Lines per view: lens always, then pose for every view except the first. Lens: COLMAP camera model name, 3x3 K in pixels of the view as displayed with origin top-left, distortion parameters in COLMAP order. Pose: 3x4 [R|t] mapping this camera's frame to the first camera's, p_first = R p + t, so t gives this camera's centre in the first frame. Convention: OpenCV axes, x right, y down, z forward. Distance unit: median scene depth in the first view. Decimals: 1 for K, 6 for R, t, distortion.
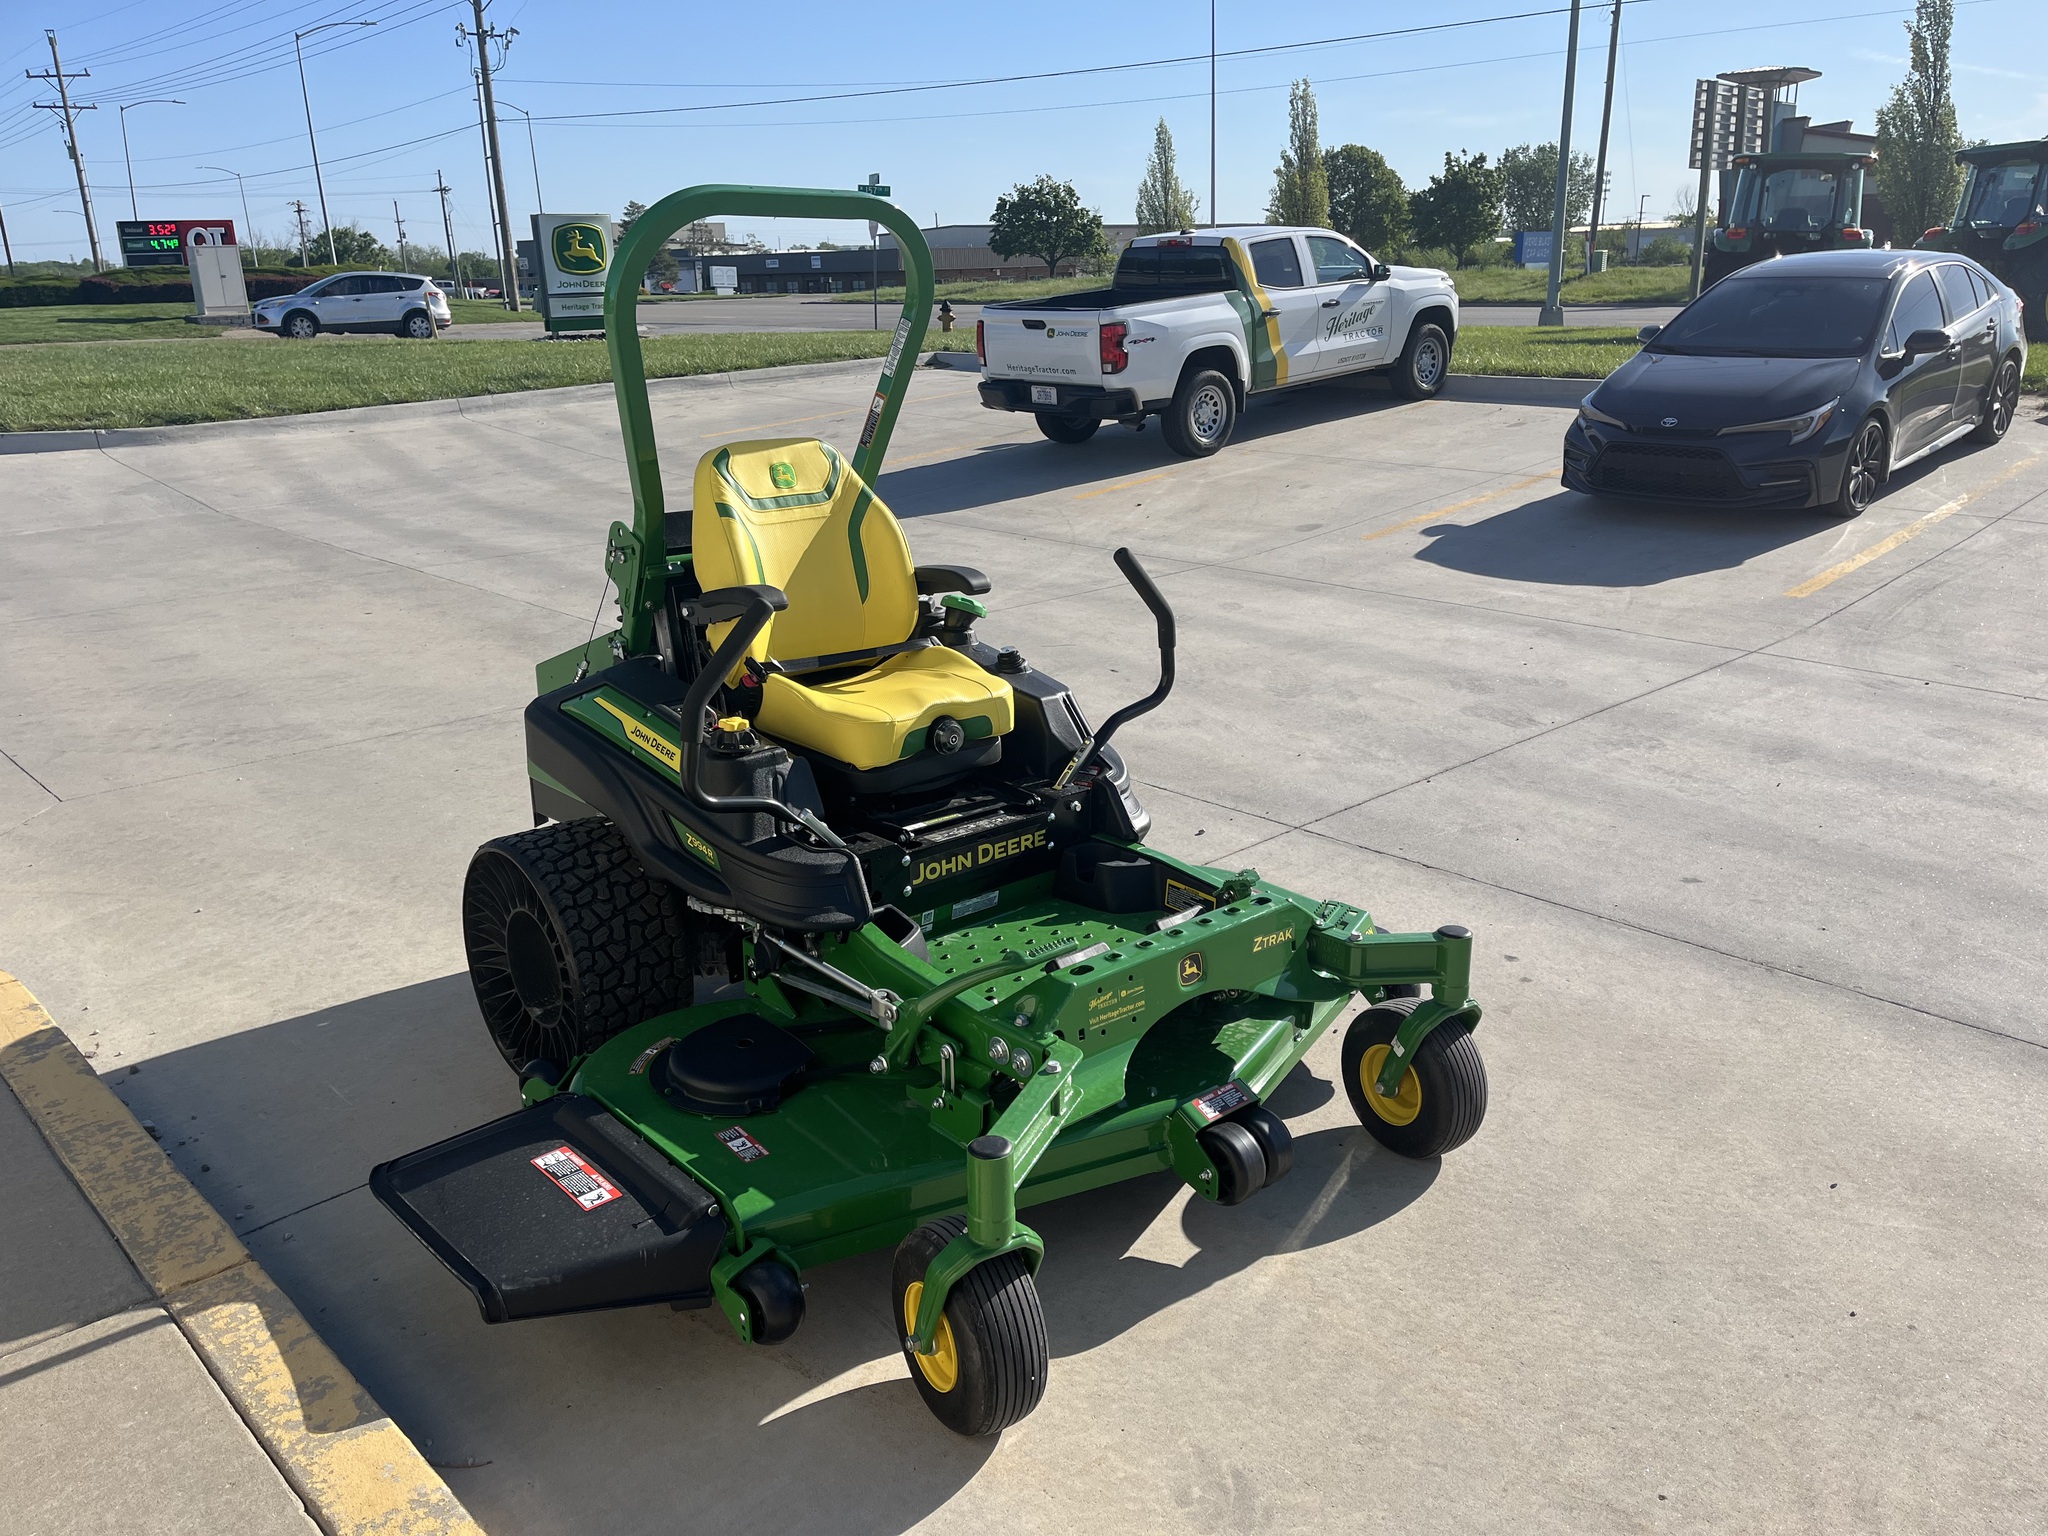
lens RADIAL K [[1545.2, 0, 1045.1], [0, 1545.2, 776.2], [0, 0, 1]] dist [0.073337, -0.096966]
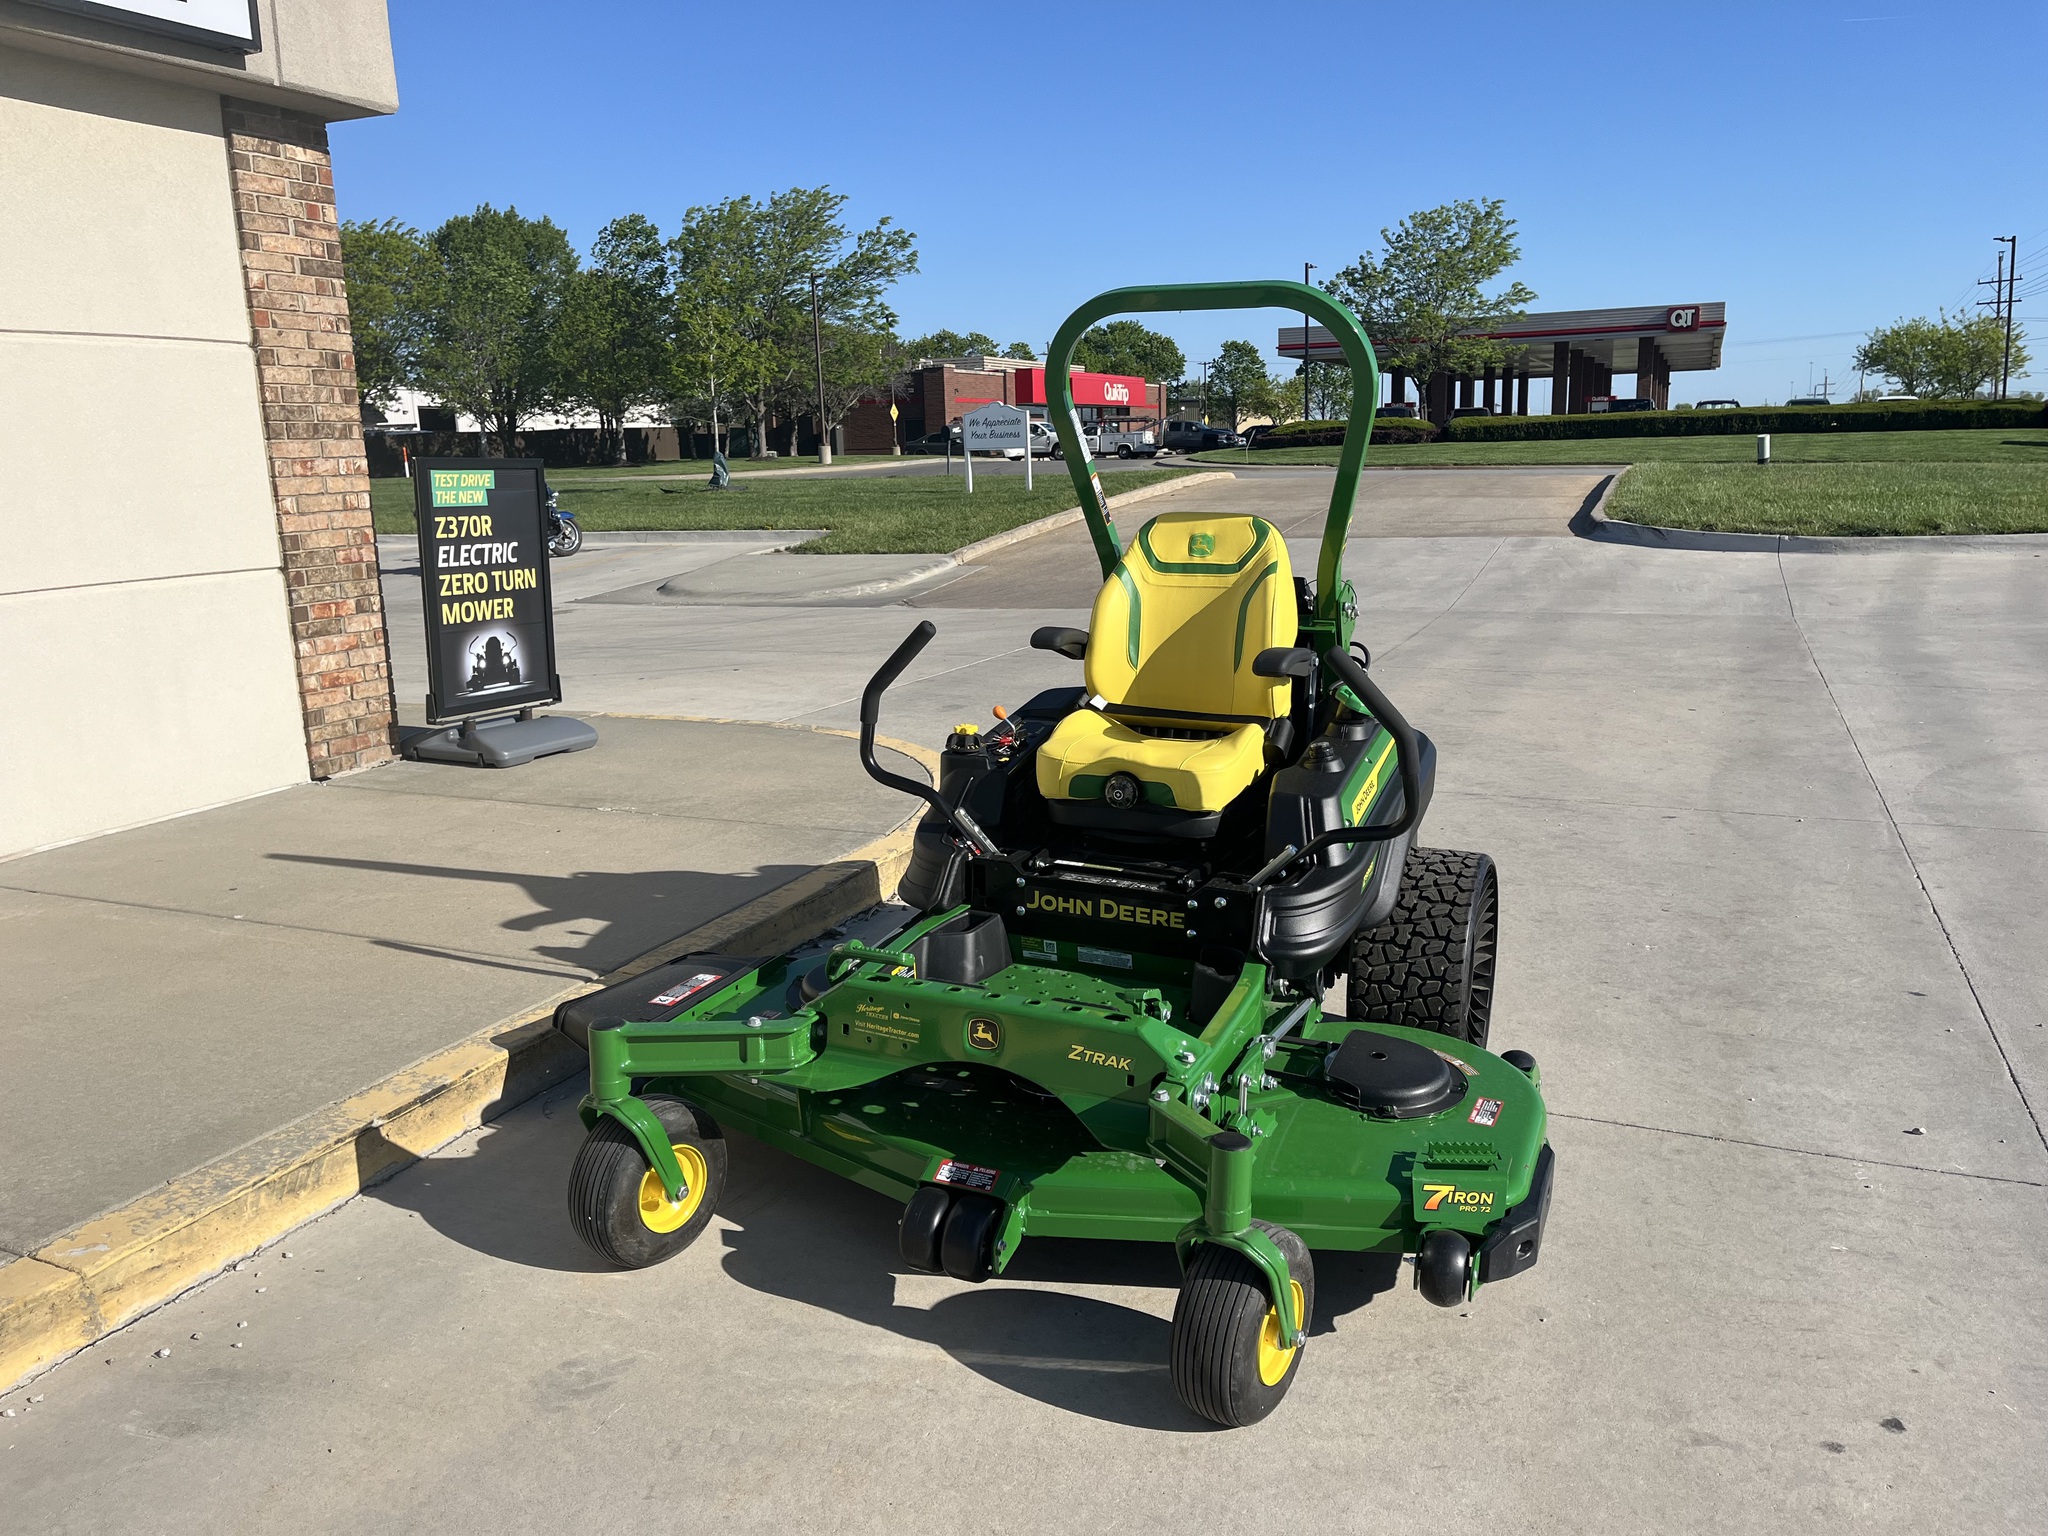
lens RADIAL K [[1545.2, 0, 1045.1], [0, 1545.2, 776.2], [0, 0, 1]] dist [0.073337, -0.096966]
pose [[0.408362, 0.204438, -0.889632, 0.588711], [-0.271411, 0.957714, 0.095499, -0.085099], [0.871537, 0.202458, 0.446581, 0.343981]]
